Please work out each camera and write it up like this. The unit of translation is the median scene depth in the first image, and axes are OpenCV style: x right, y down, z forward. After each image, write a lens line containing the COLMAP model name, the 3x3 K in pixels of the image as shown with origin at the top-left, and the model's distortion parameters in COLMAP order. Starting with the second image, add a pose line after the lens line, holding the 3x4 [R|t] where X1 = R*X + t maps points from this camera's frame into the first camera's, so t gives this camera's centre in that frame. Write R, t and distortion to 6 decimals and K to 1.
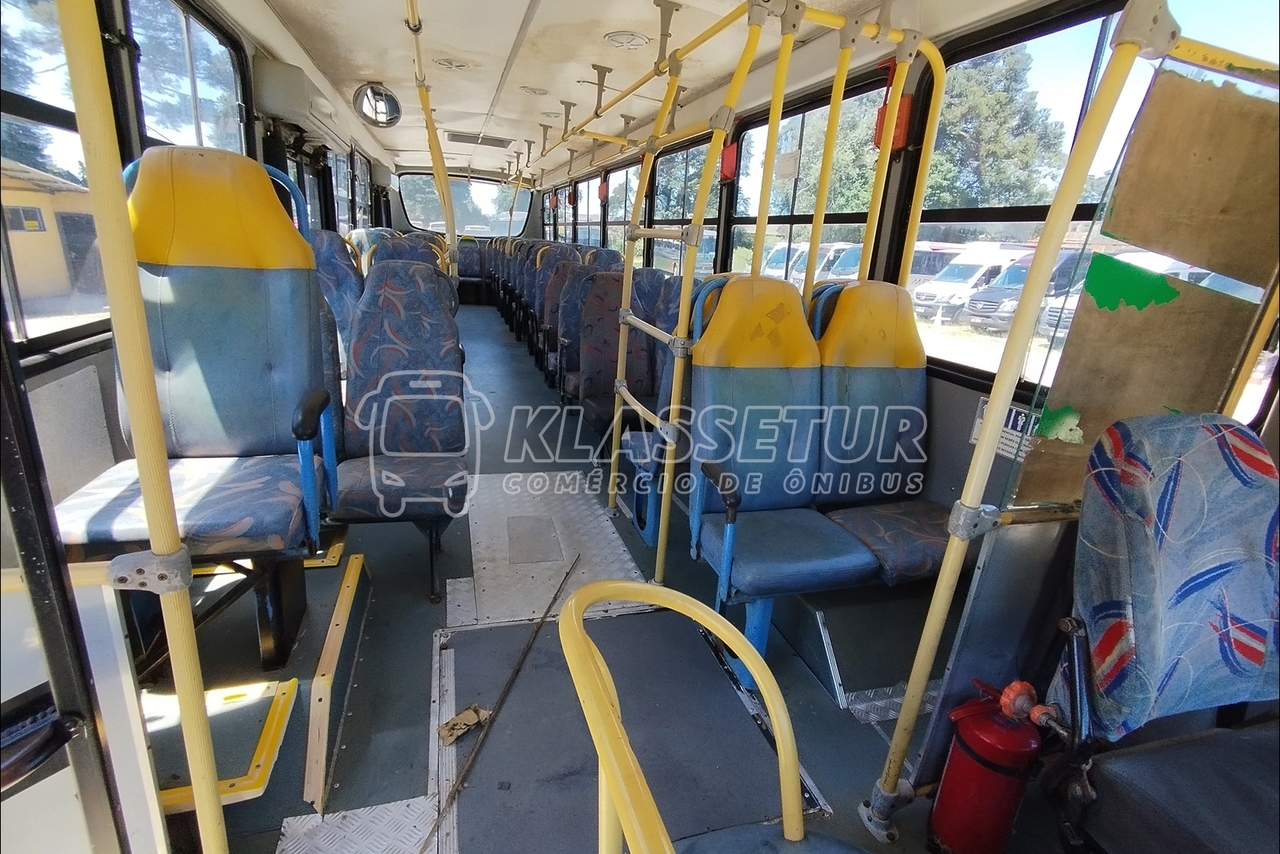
lens RADIAL K [[607.9, 0, 652.2], [0, 607.9, 427.8], [0, 0, 1]] dist [0.002614, 0.000419]
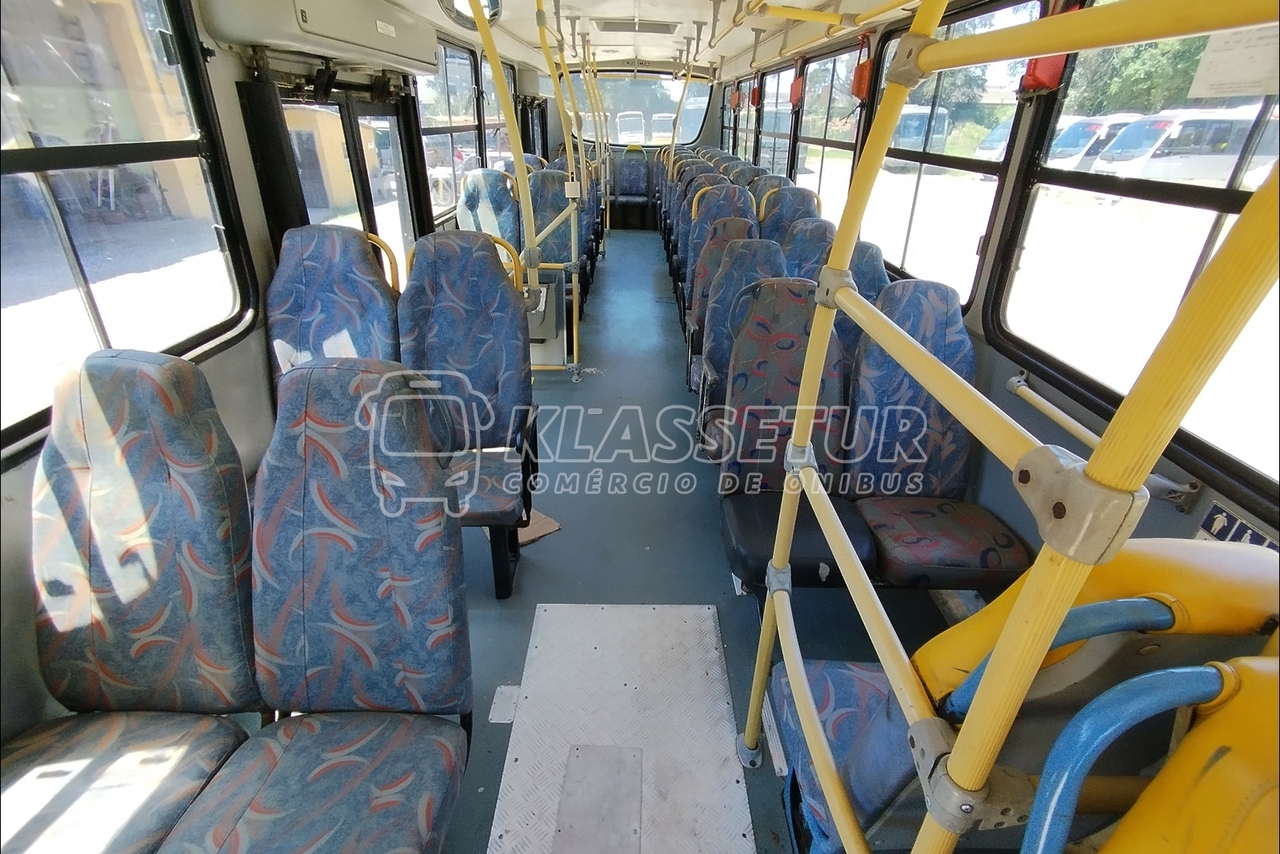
lens RADIAL K [[607.9, 0, 652.2], [0, 607.9, 427.8], [0, 0, 1]] dist [0.002614, 0.000419]
pose [[0.956091, 0.088801, -0.279293, -0.008911], [-0.040928, 0.984108, 0.172792, -0.109524], [0.290199, -0.153774, 0.944531, 0.206596]]
